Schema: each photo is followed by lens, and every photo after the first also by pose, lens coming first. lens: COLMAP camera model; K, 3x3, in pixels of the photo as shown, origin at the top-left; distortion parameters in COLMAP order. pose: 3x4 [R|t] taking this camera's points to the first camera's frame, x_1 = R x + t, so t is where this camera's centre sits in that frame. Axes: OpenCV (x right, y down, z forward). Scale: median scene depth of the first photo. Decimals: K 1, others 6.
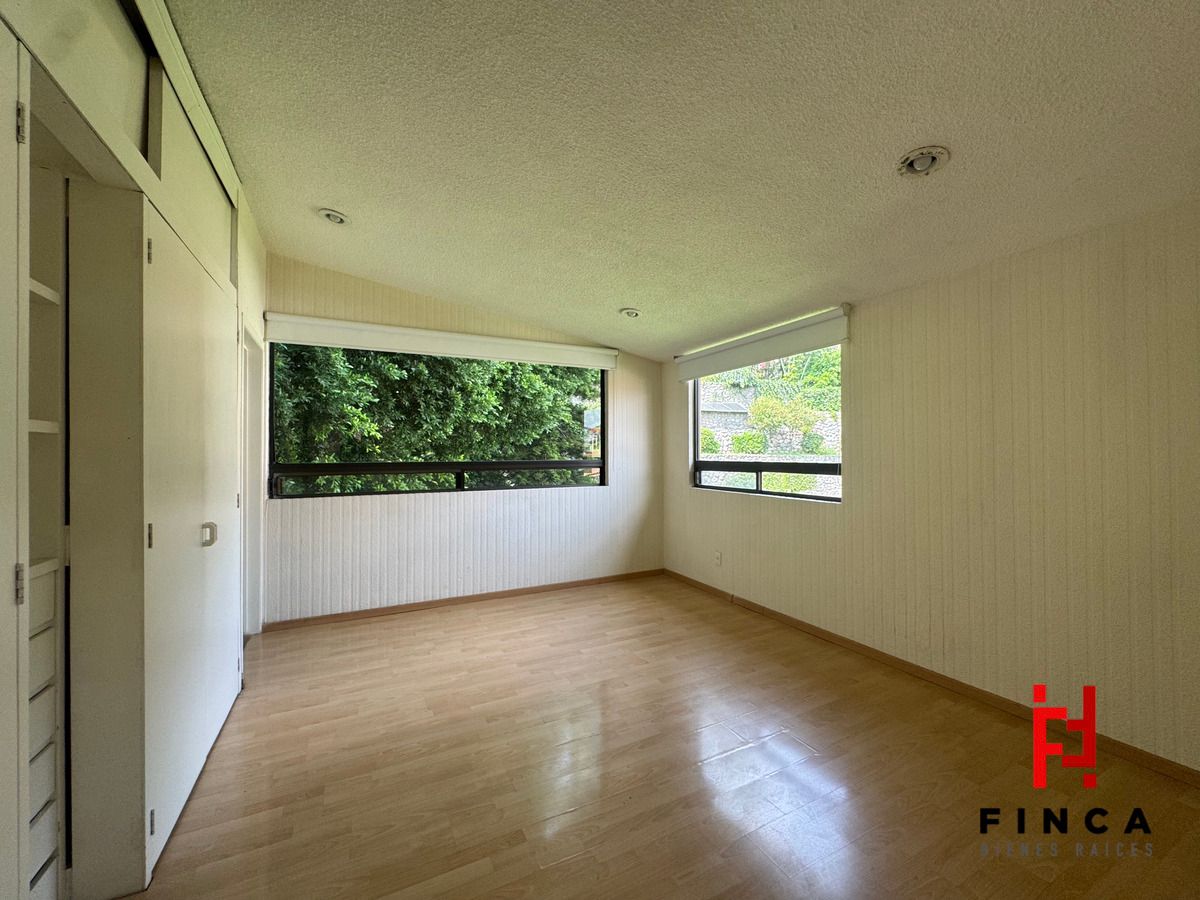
lens RADIAL K [[479.6, 0, 599.3], [0, 479.6, 448.5], [0, 0, 1]] dist [-0.002347, -0.000050]
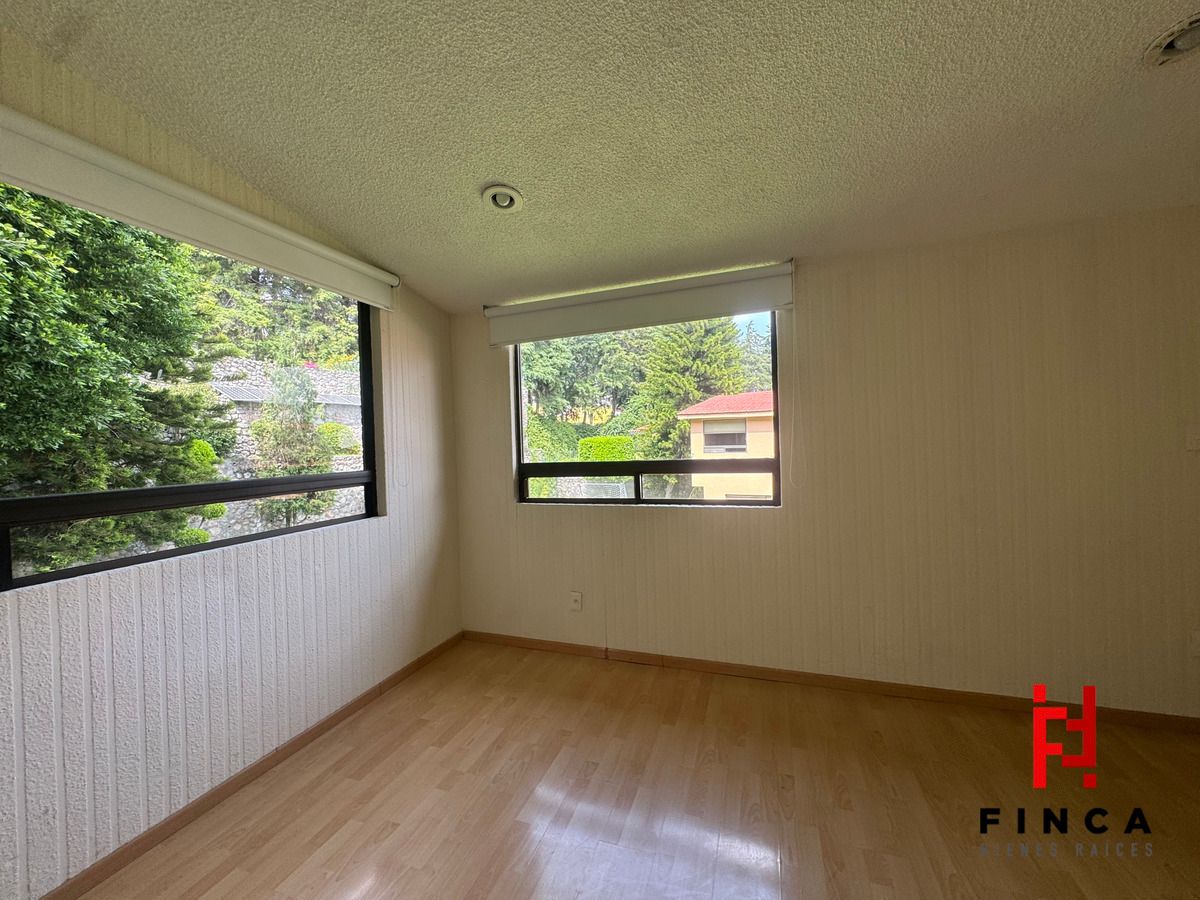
lens RADIAL K [[479.6, 0, 599.0], [0, 479.6, 451.0], [0, 0, 1]] dist [-0.002347, -0.000050]
pose [[0.723452, -0.029226, 0.689756, -0.218266], [0.024222, 0.999563, 0.016947, -0.001789], [-0.689950, 0.004447, 0.723844, 0.494966]]
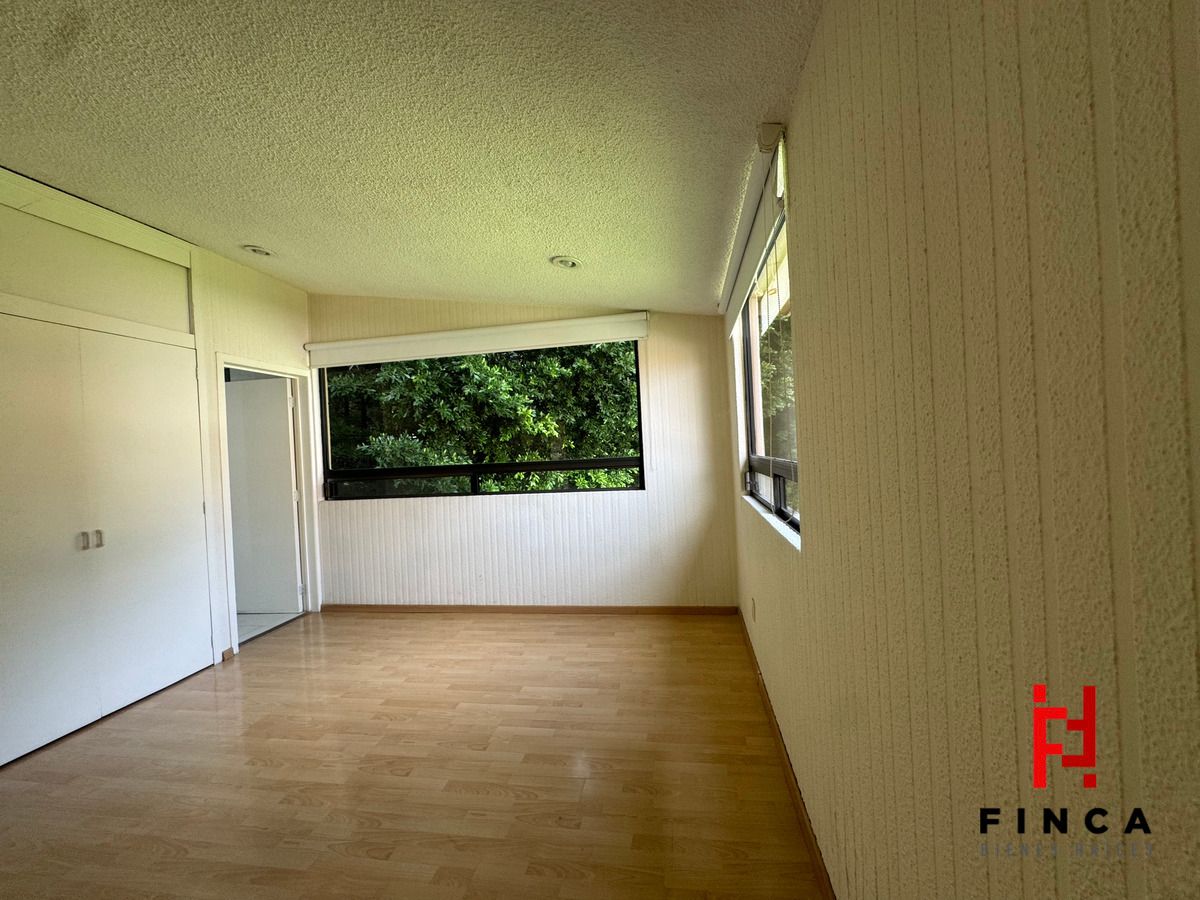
lens RADIAL K [[479.6, 0, 600.3], [0, 479.6, 450.6], [0, 0, 1]] dist [-0.002347, -0.000050]
pose [[0.801324, -0.030989, -0.597427, 0.498983], [0.050886, 0.998569, 0.016457, -0.002354], [0.596062, -0.043588, 0.801754, 0.400111]]
